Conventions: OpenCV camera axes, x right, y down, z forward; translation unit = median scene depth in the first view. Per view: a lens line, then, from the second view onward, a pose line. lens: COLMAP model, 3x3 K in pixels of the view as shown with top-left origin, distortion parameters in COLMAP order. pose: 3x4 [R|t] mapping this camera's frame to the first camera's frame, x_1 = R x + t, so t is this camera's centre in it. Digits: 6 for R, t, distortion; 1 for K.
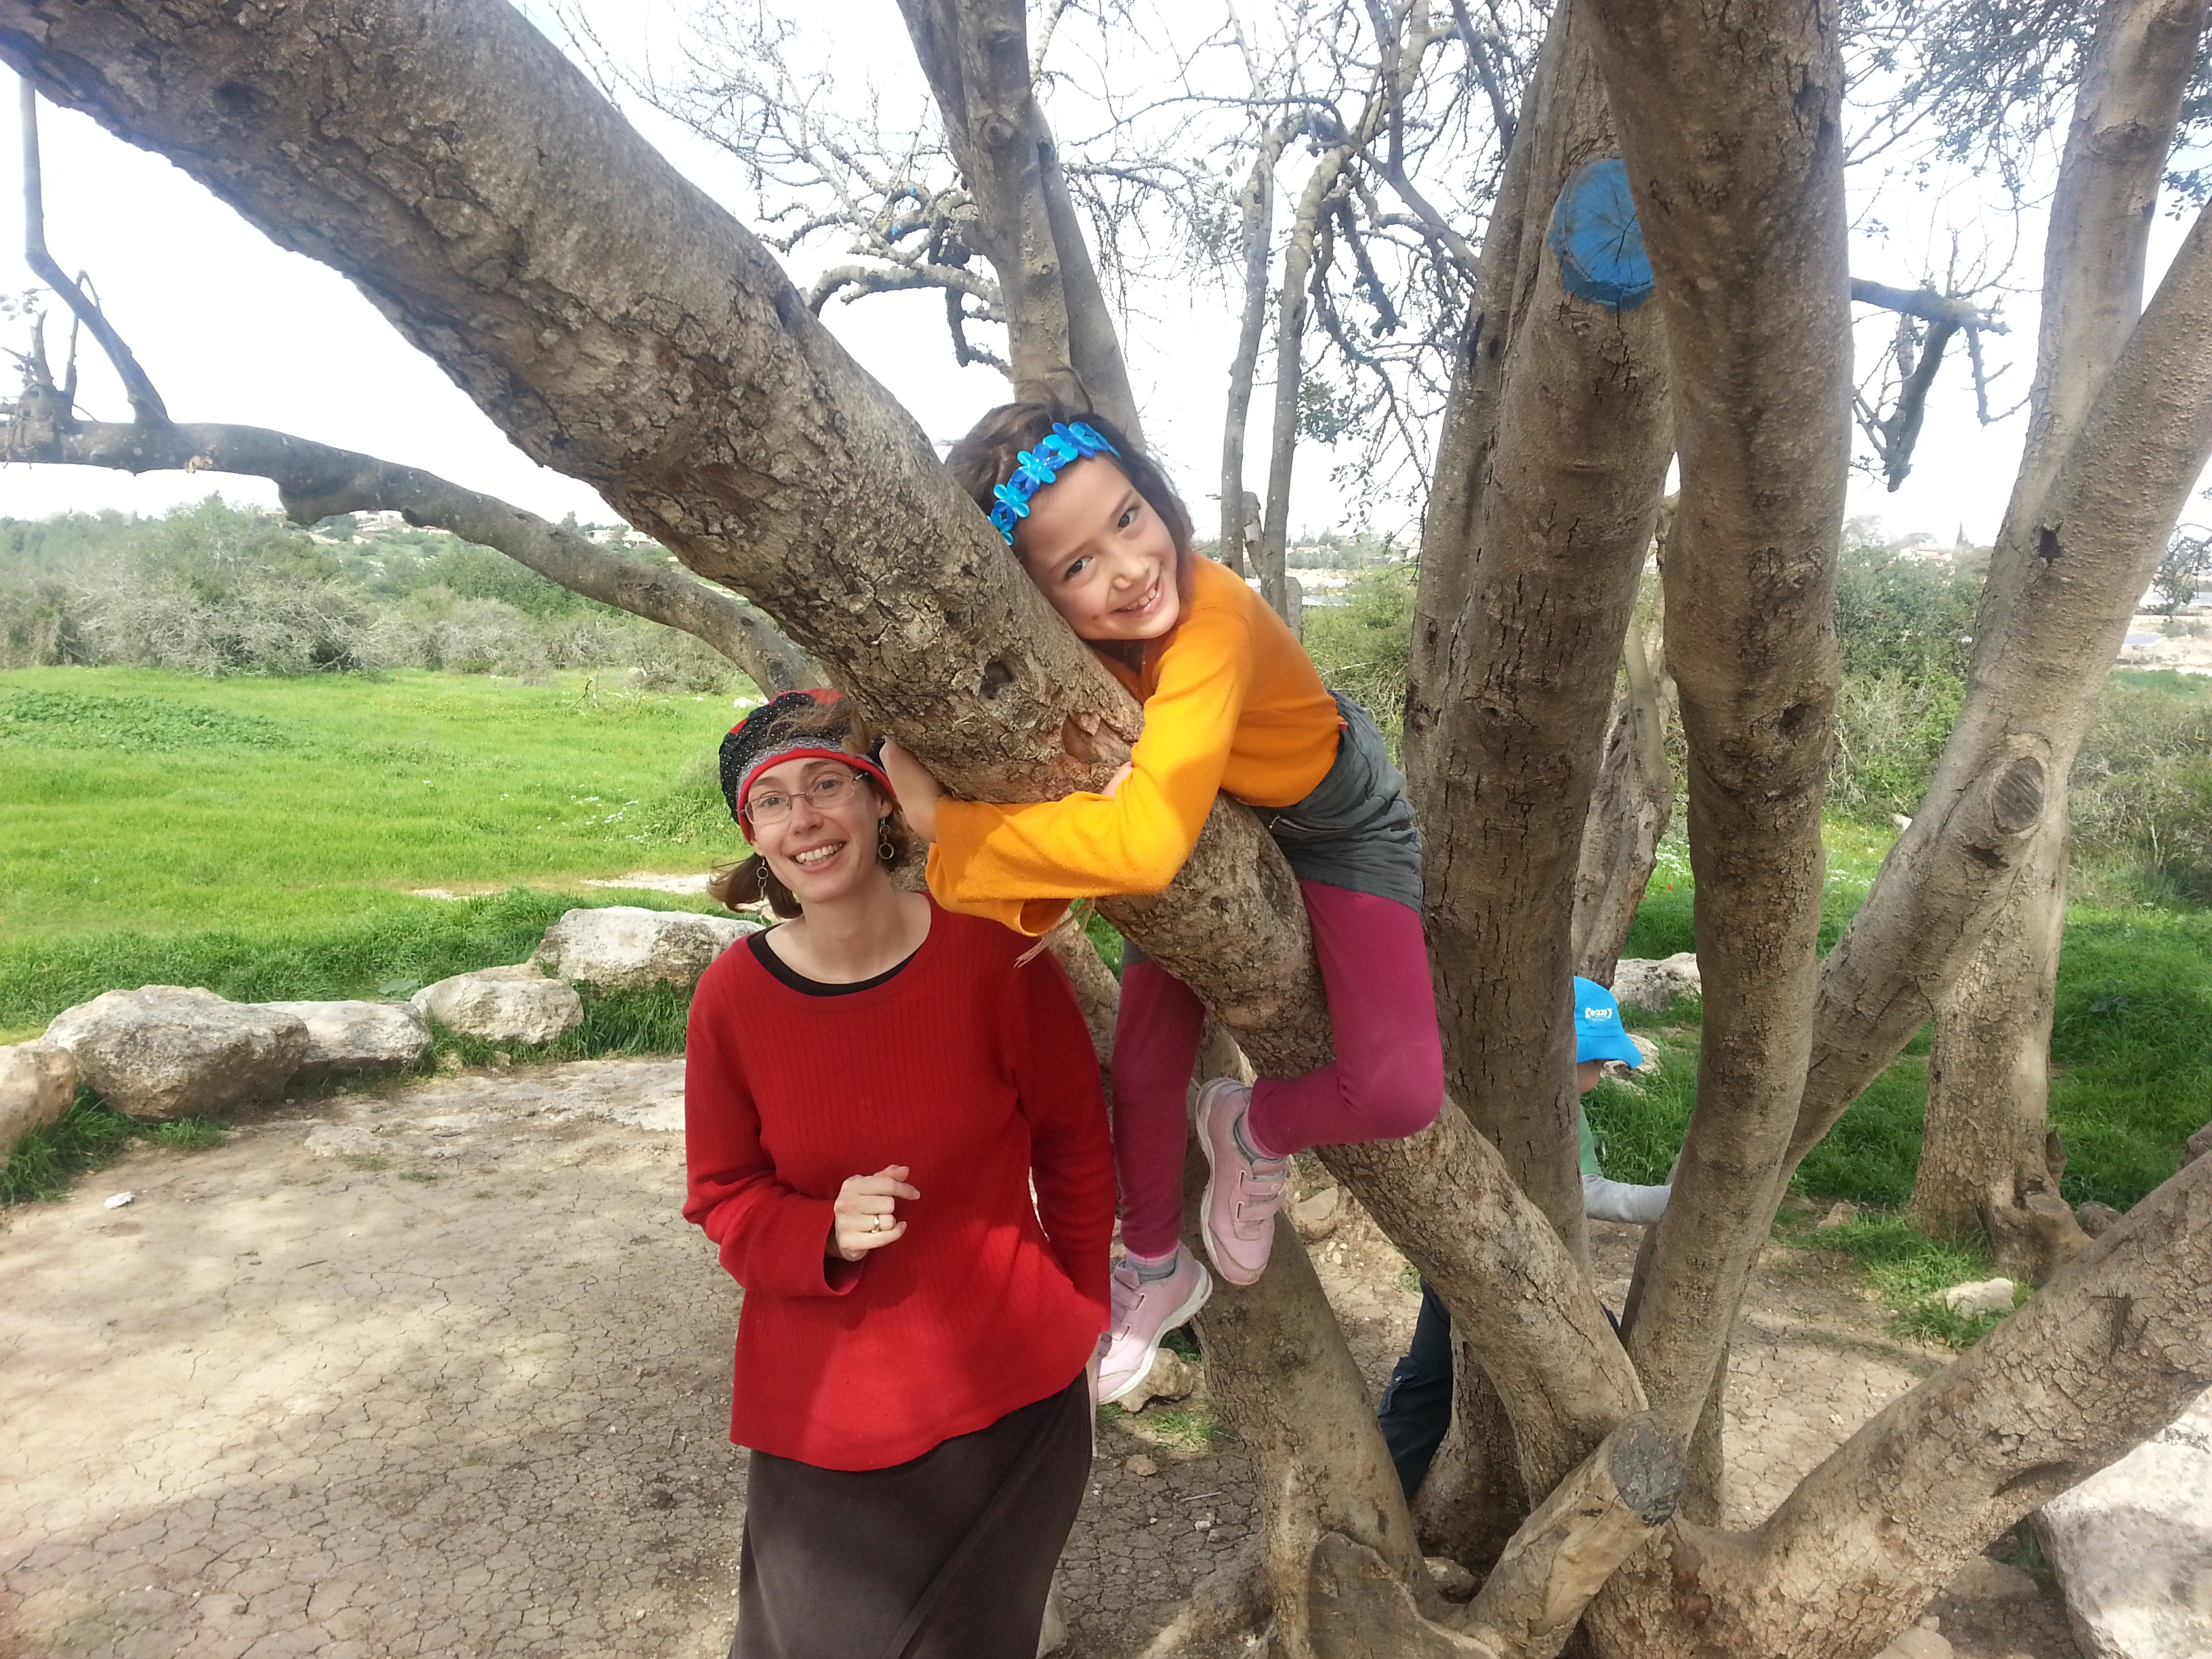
lens RADIAL K [[1764.9, 0, 1110.0], [0, 1764.9, 801.0], [0, 0, 1]] dist [0.122157, -0.217745]
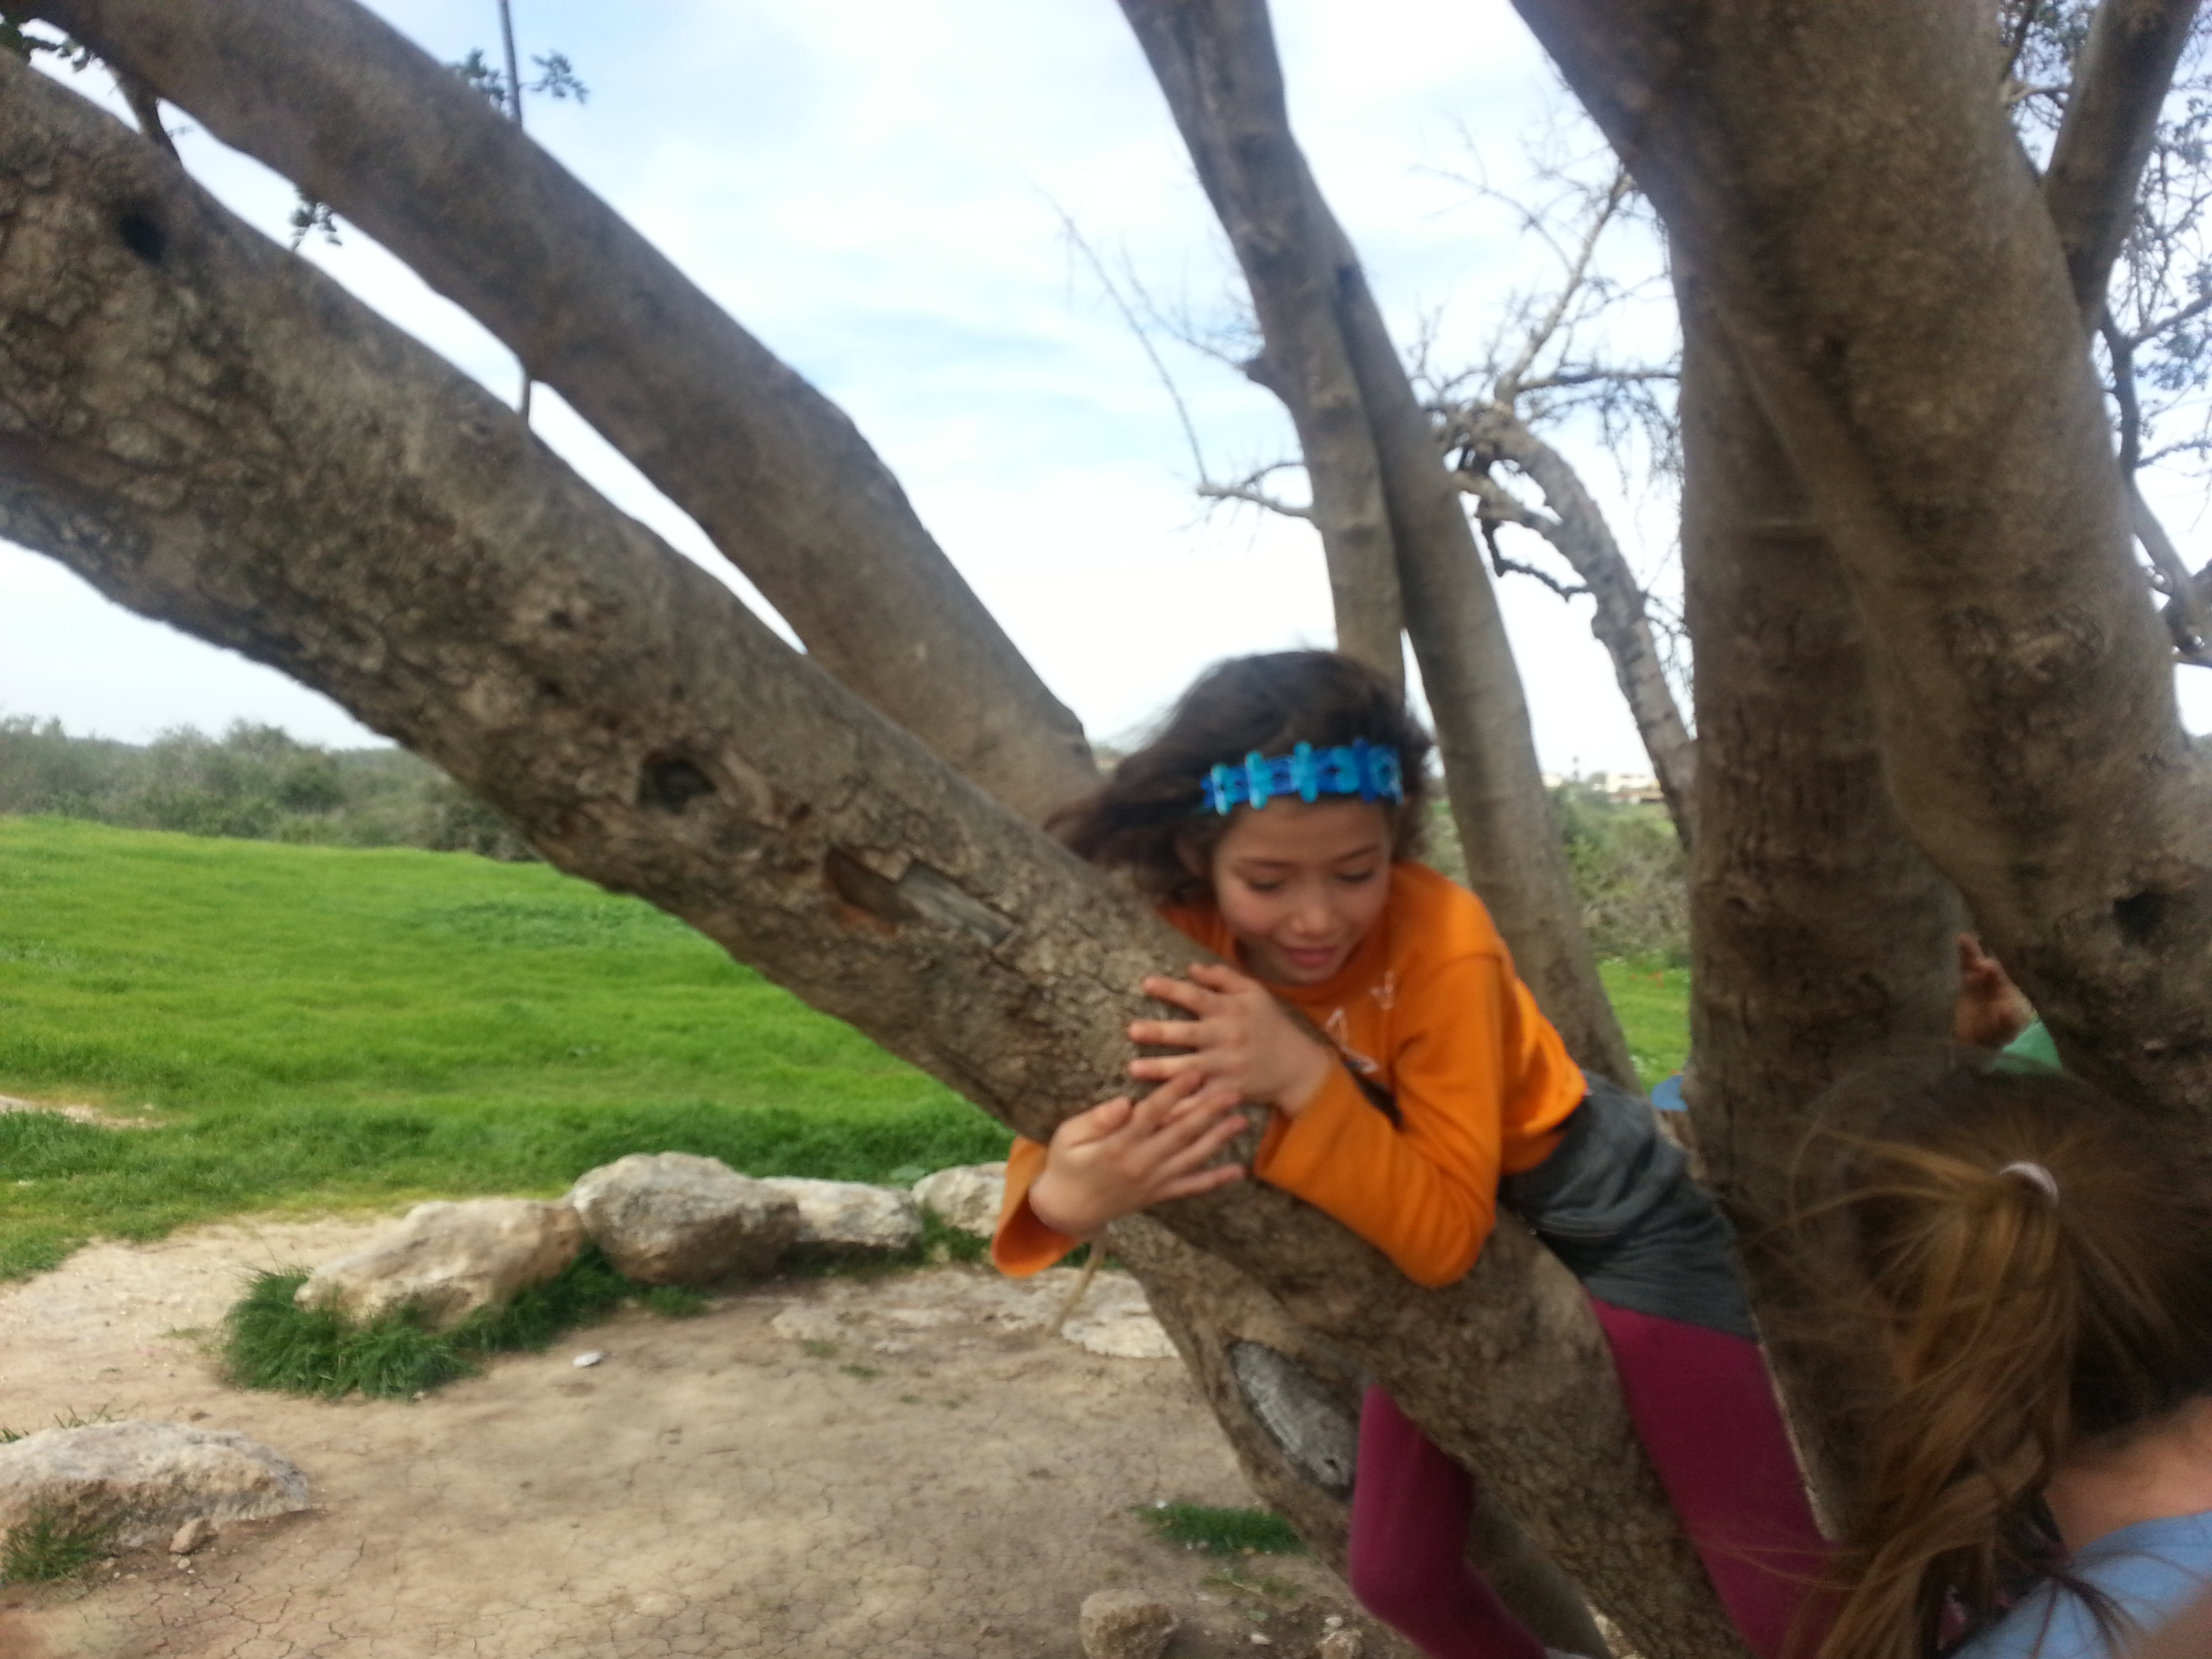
lens RADIAL K [[1723.7, 0, 1094.3], [0, 1723.7, 766.5], [0, 0, 1]] dist [0.102171, -0.143423]
pose [[0.937211, 0.007578, -0.348681, 0.163493], [-0.059059, 0.988774, -0.137254, 0.004270], [0.343726, 0.149229, 0.927137, 0.202506]]
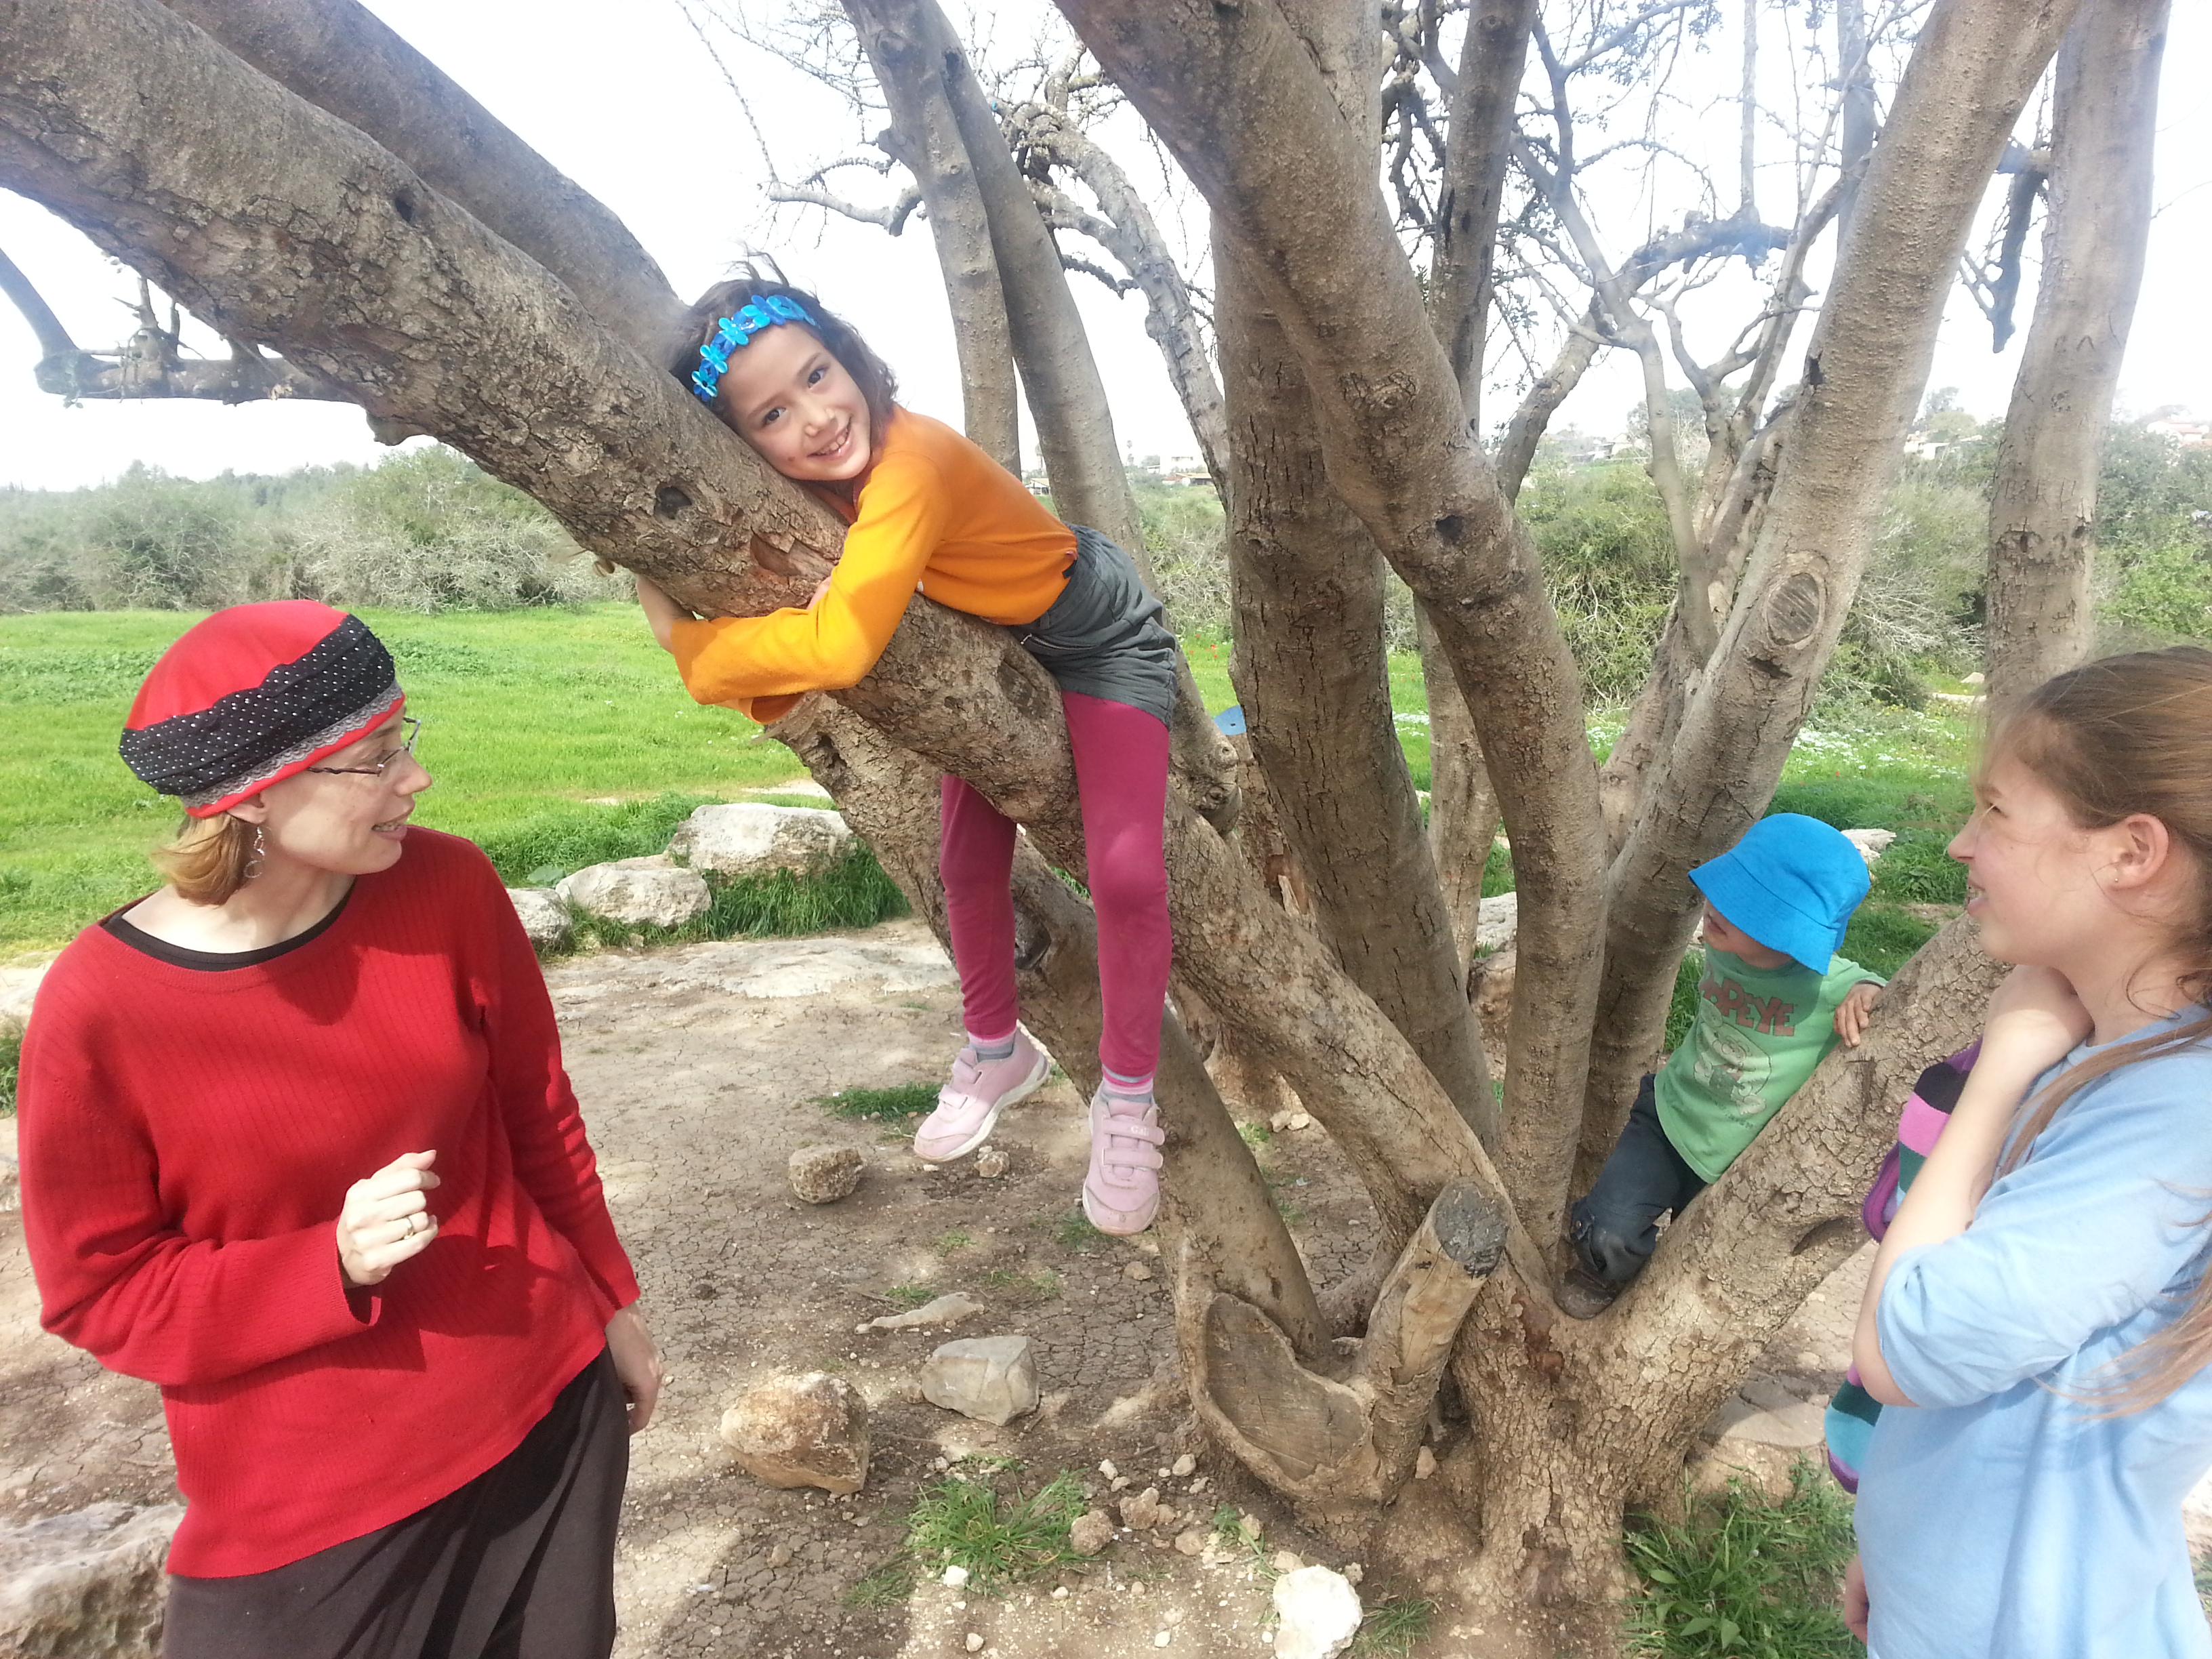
lens RADIAL K [[1742.9, 0, 1097.8], [0, 1742.9, 793.7], [0, 0, 1]] dist [0.116237, -0.214207]
pose [[0.993702, -0.022141, -0.109842, 0.176467], [0.027162, 0.998643, 0.044432, 0.042984], [0.108710, -0.047136, 0.992955, -0.094745]]
